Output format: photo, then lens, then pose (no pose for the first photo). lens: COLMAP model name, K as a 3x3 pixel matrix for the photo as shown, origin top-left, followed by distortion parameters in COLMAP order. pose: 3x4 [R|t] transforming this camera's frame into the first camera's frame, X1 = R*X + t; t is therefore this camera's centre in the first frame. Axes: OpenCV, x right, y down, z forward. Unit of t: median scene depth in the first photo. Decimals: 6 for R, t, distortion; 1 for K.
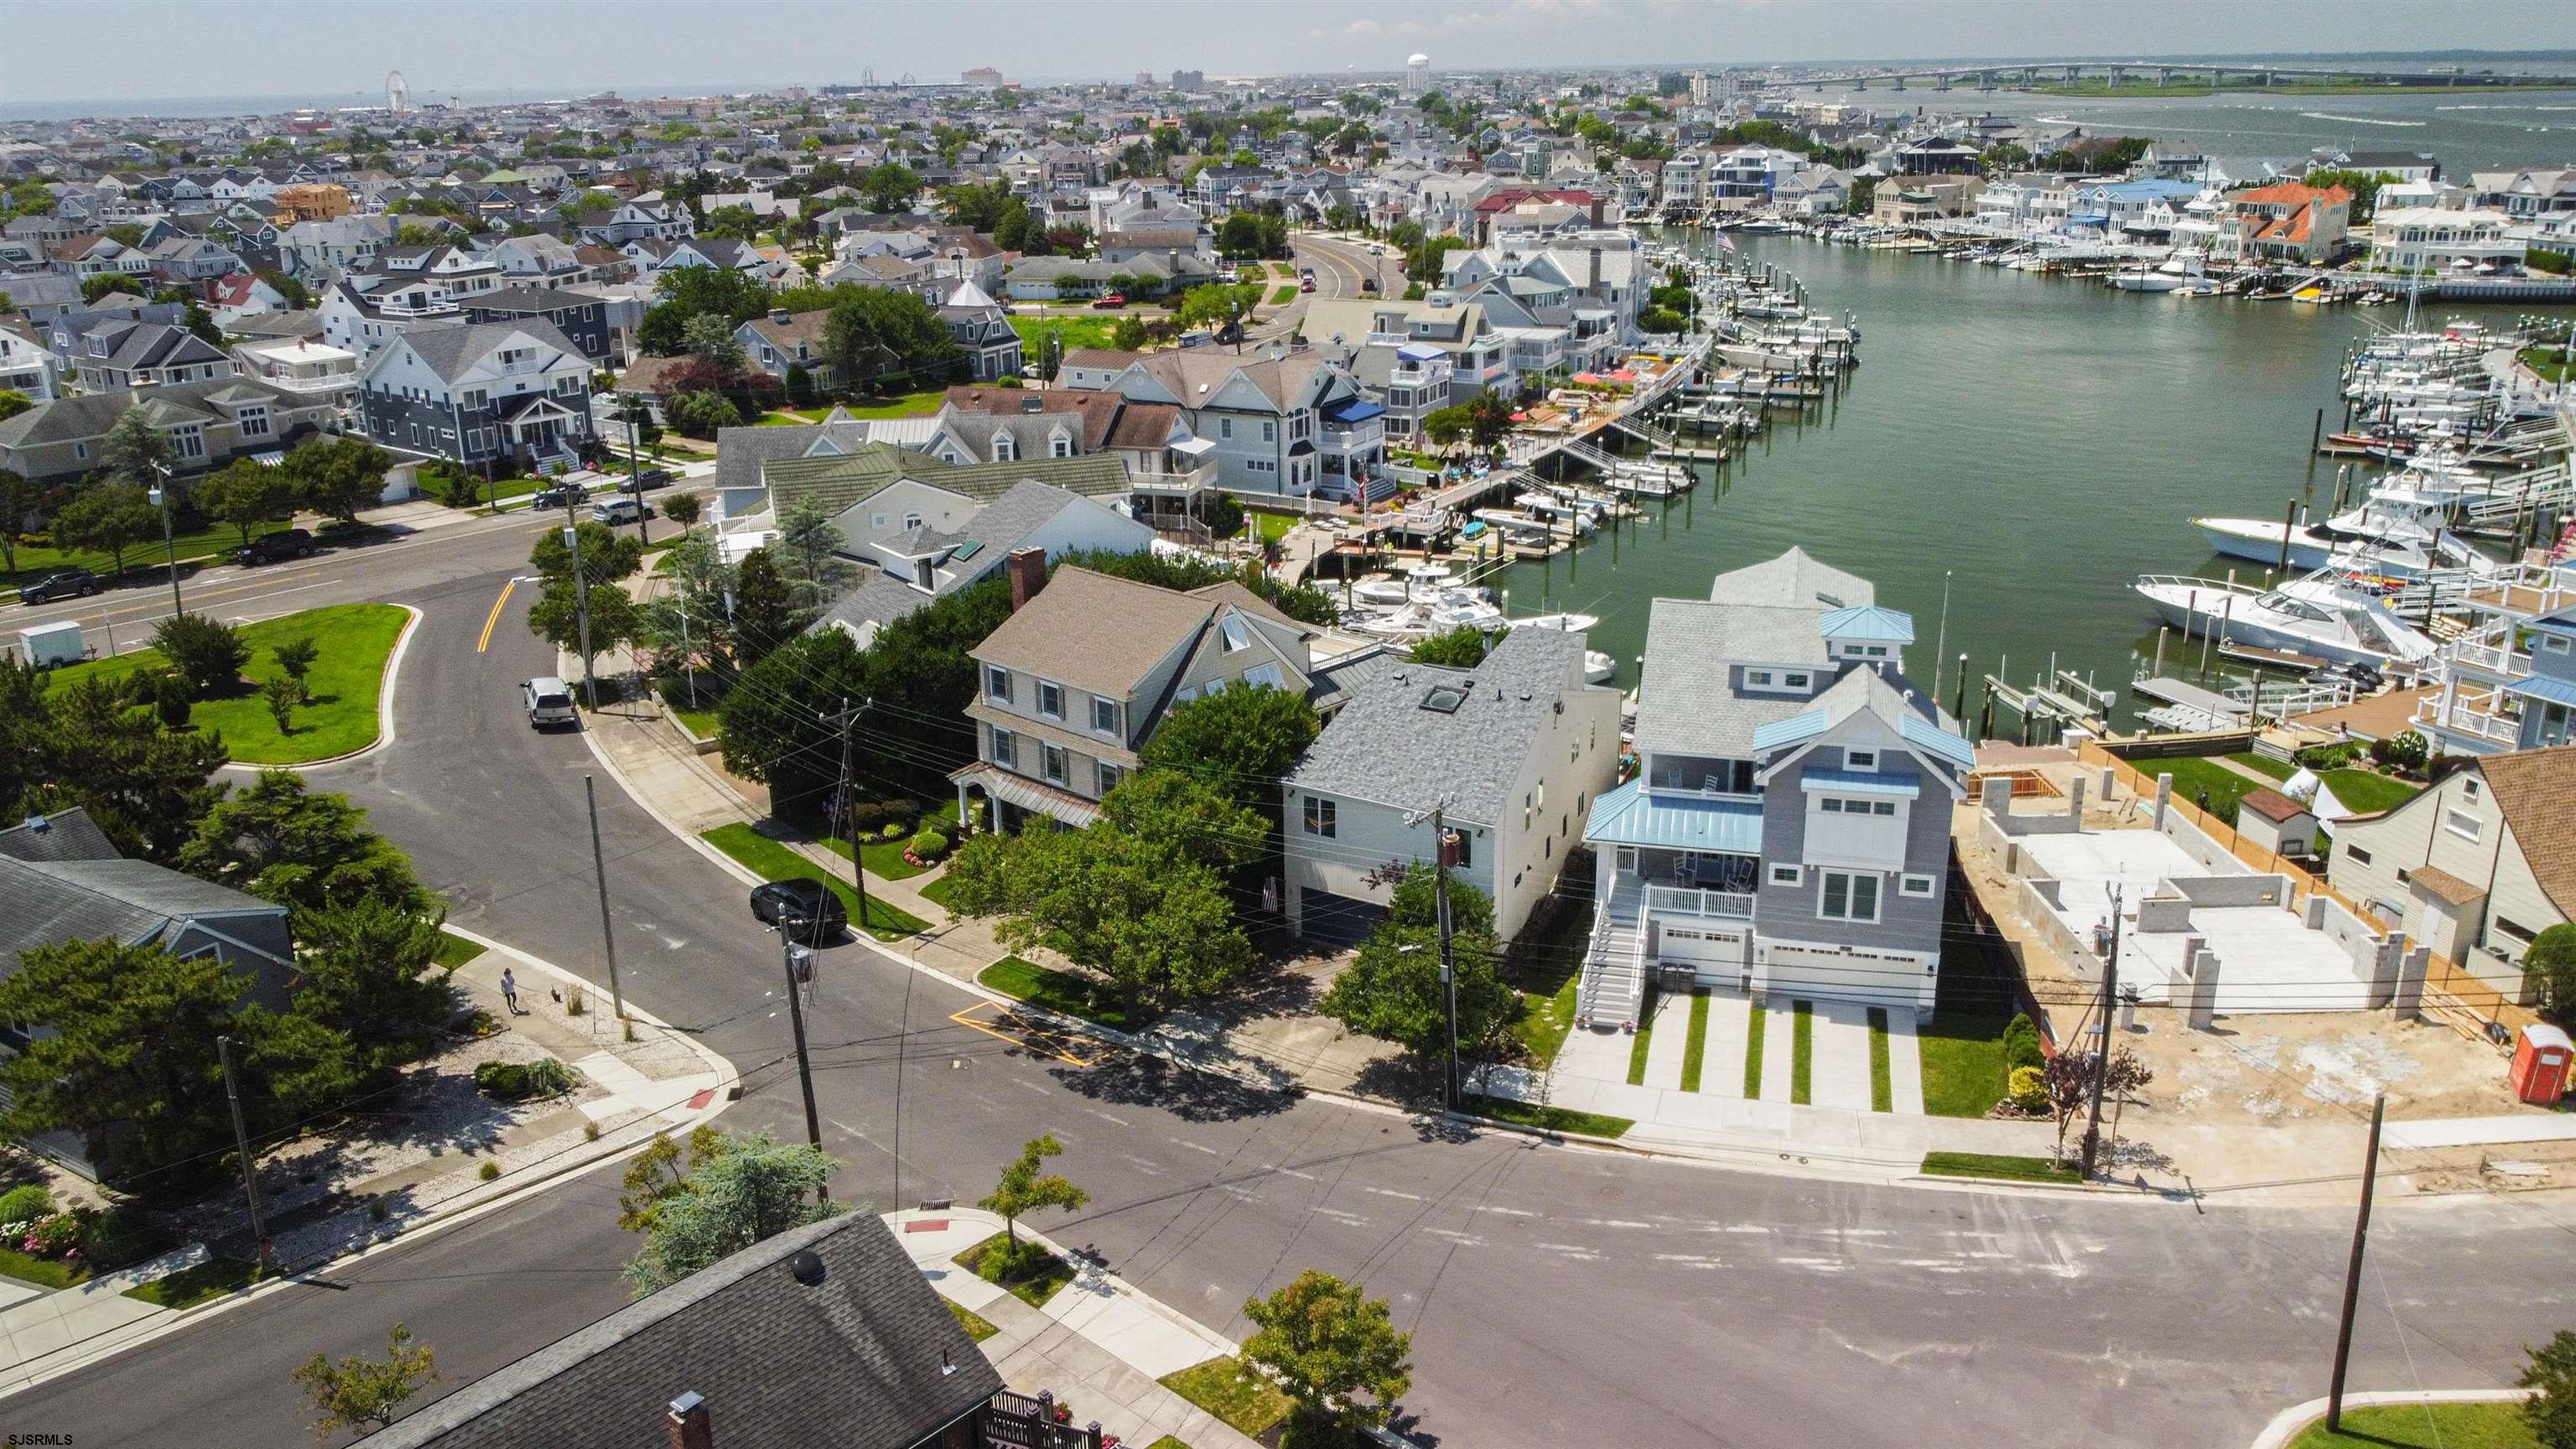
lens RADIAL K [[1951.4, 0, 1288.0], [0, 1951.4, 724.5], [0, 0, 1]] dist [-0.010367, 0.006290]
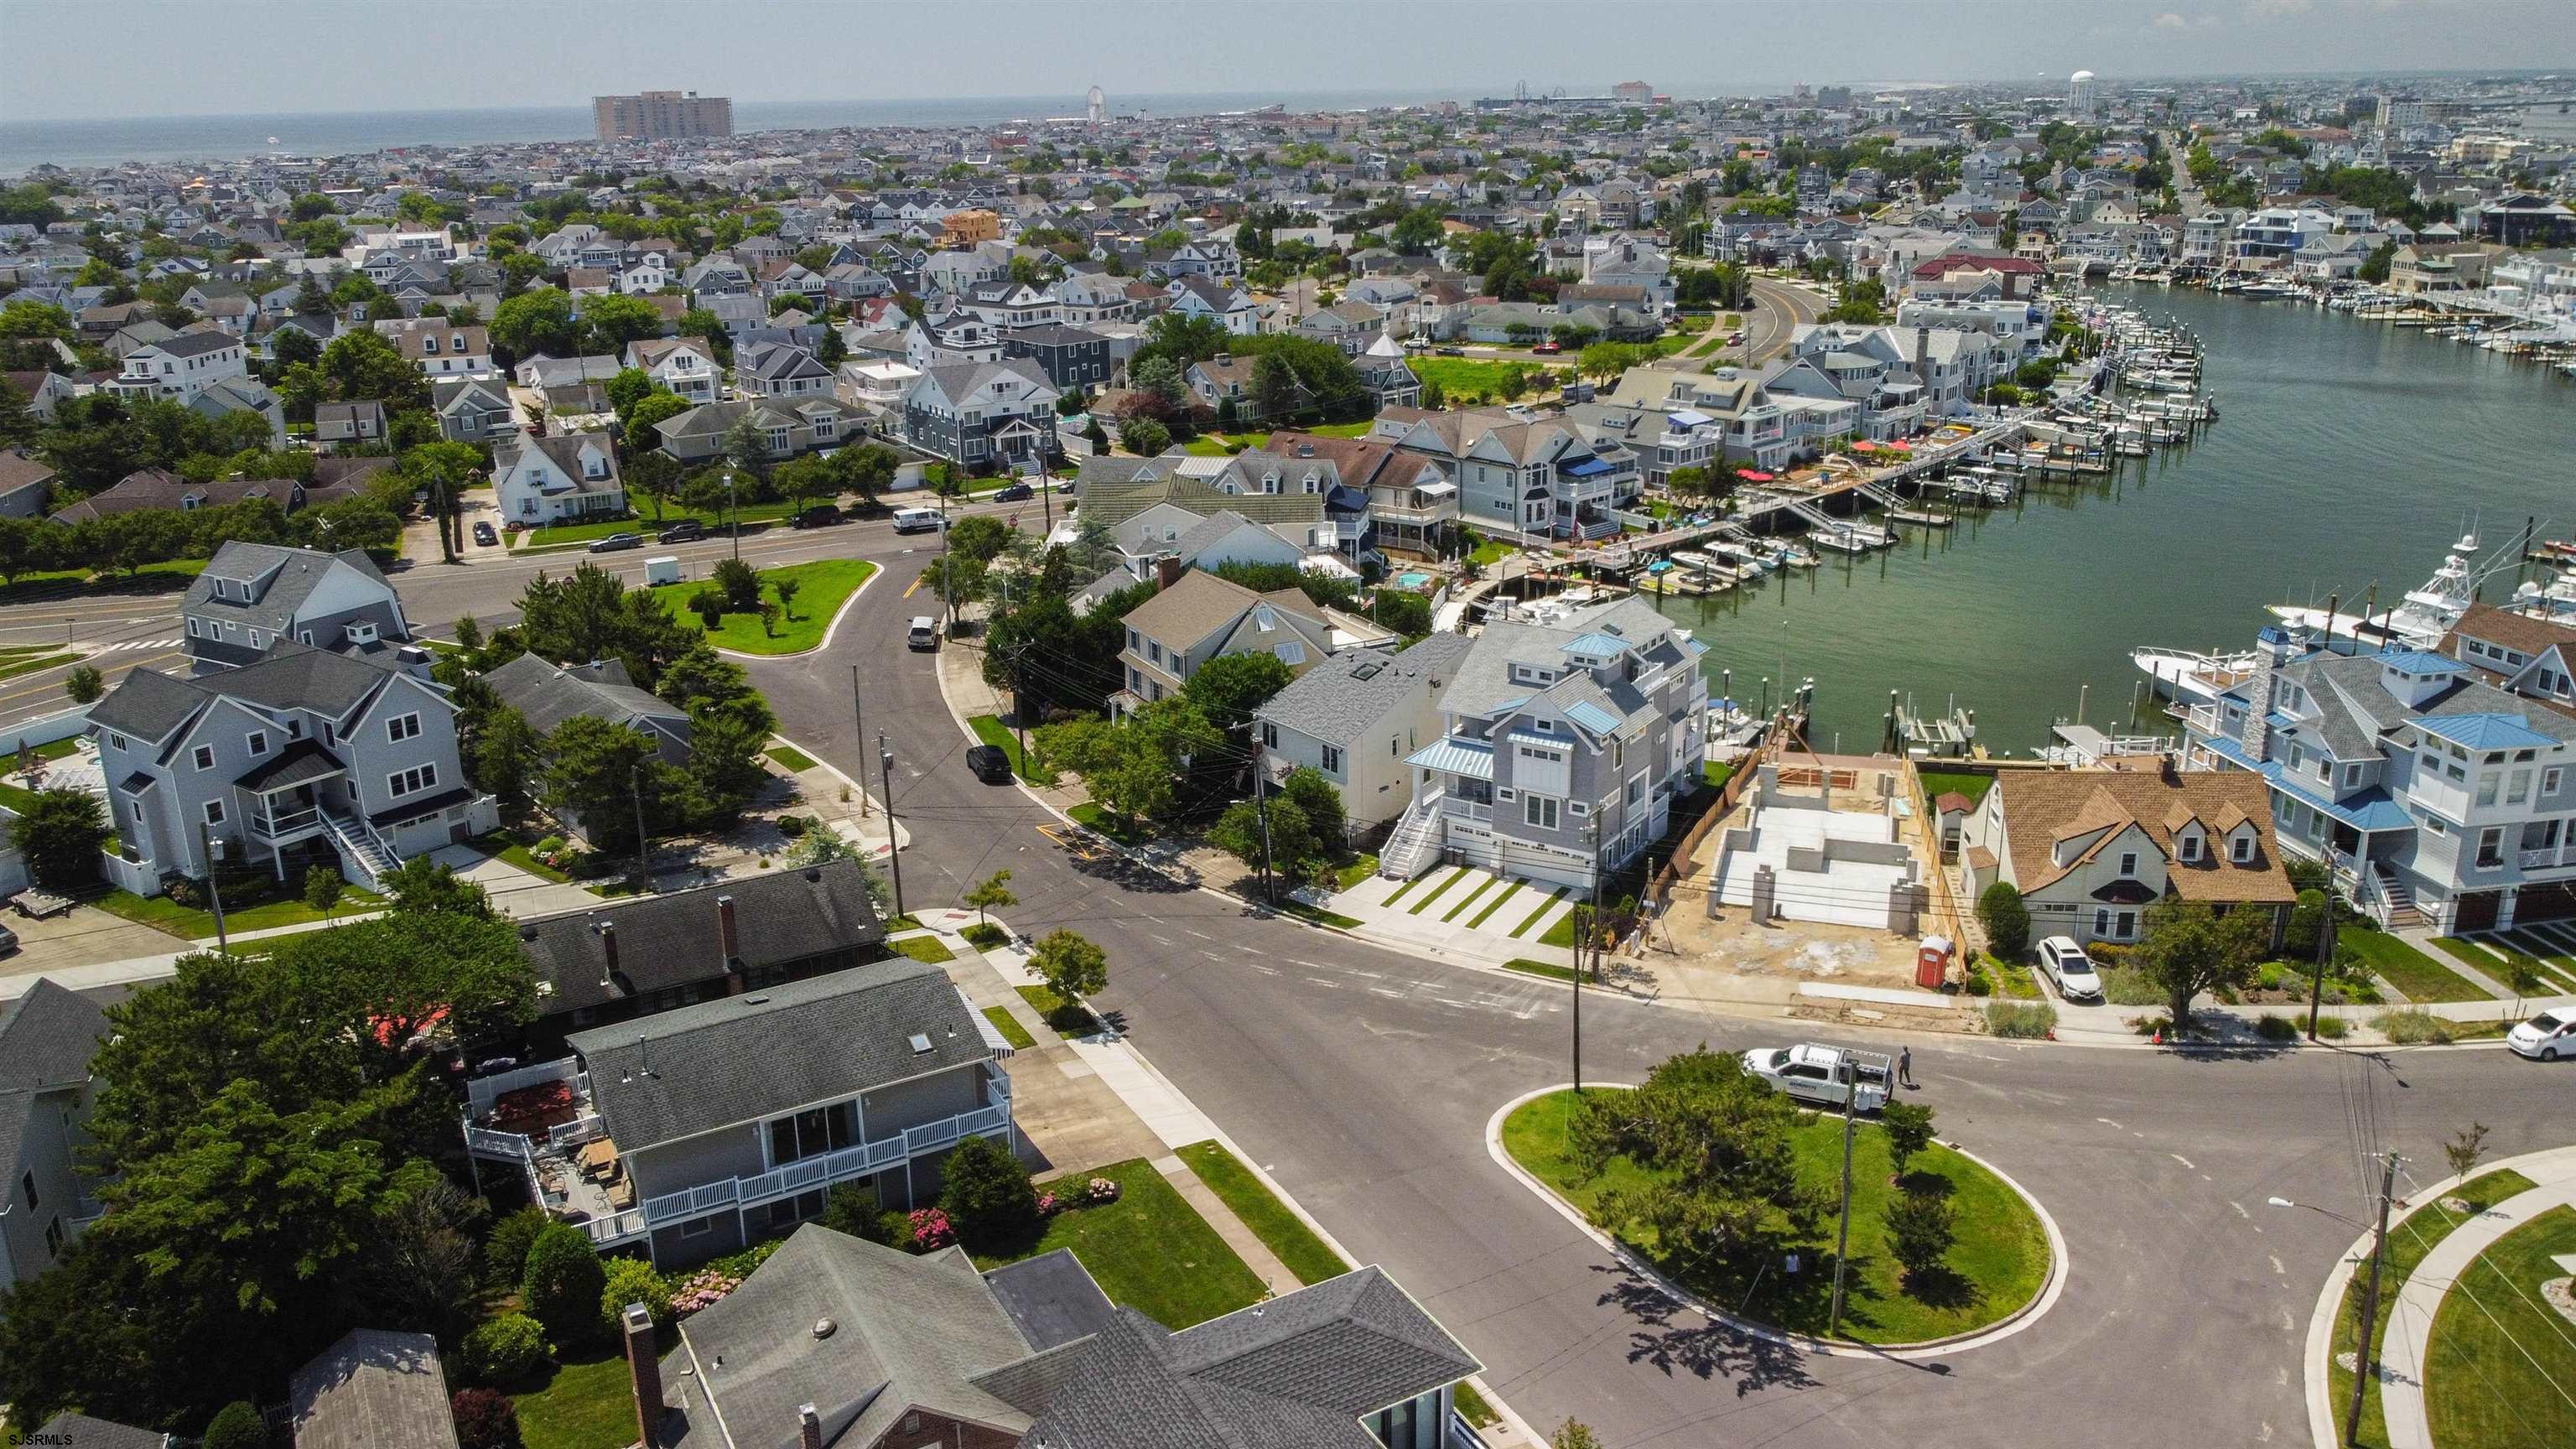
lens RADIAL K [[1951.4, 0, 1288.0], [0, 1951.4, 724.5], [0, 0, 1]] dist [-0.010367, 0.006290]
pose [[0.947497, 0.100923, -0.303421, 0.233428], [-0.101512, 0.994738, 0.013872, 0.006609], [0.303225, 0.017657, 0.952755, -0.240431]]
